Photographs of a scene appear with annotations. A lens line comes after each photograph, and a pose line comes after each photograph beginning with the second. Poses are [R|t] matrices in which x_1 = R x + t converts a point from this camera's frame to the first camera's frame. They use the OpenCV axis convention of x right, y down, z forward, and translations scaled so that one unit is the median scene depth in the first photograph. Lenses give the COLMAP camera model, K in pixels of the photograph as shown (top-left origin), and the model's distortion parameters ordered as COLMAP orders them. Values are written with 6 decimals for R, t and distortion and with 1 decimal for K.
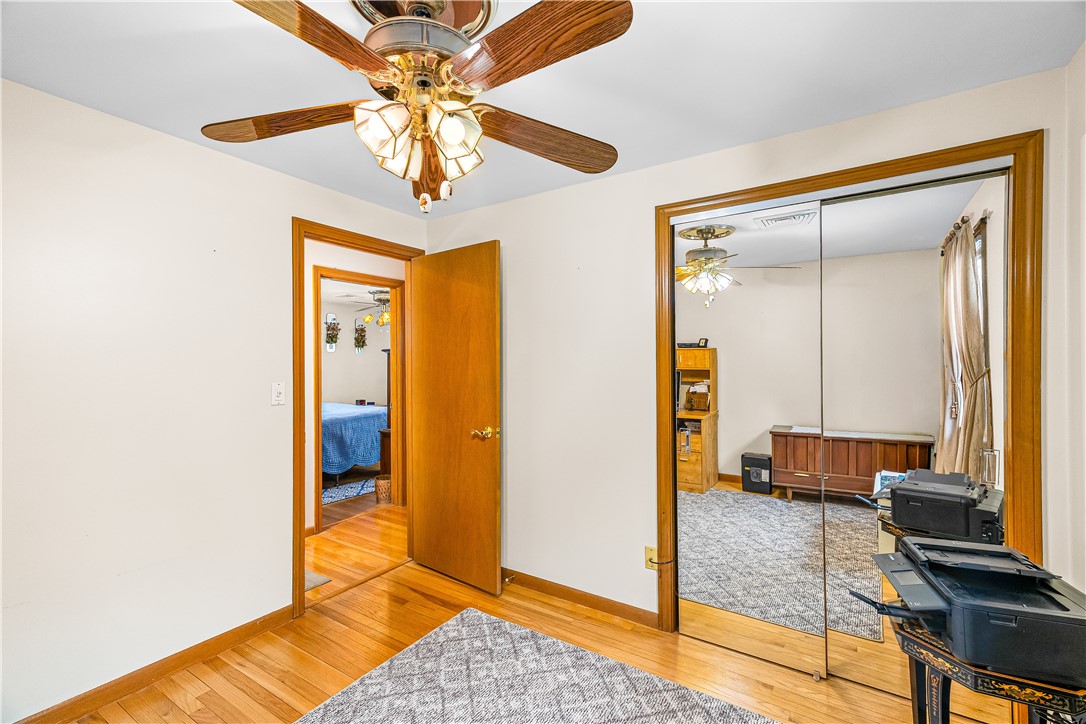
lens RADIAL K [[485.7, 0, 539.5], [0, 485.7, 361.7], [0, 0, 1]] dist [0.032665, 0.000602]
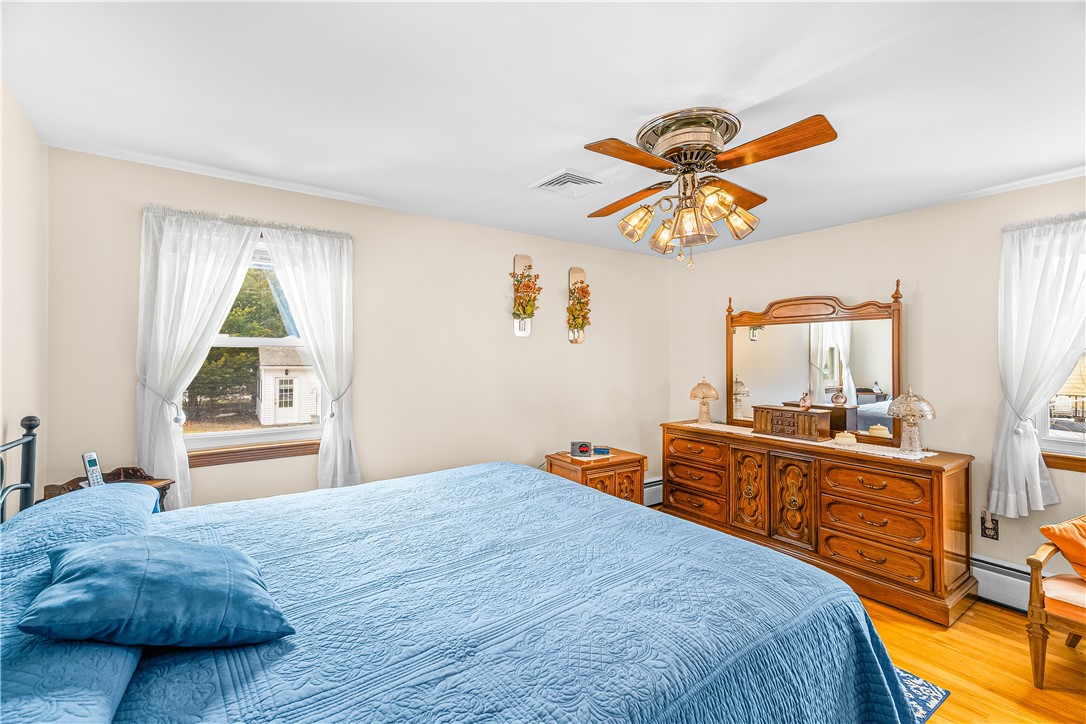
lens RADIAL K [[485.7, 0, 545.5], [0, 485.7, 354.7], [0, 0, 1]] dist [0.032665, 0.000602]
pose [[0.939675, 0.006440, -0.342009, -0.241175], [-0.007941, 0.999964, -0.002988, -0.001979], [0.341977, 0.005524, 0.939692, 0.558541]]
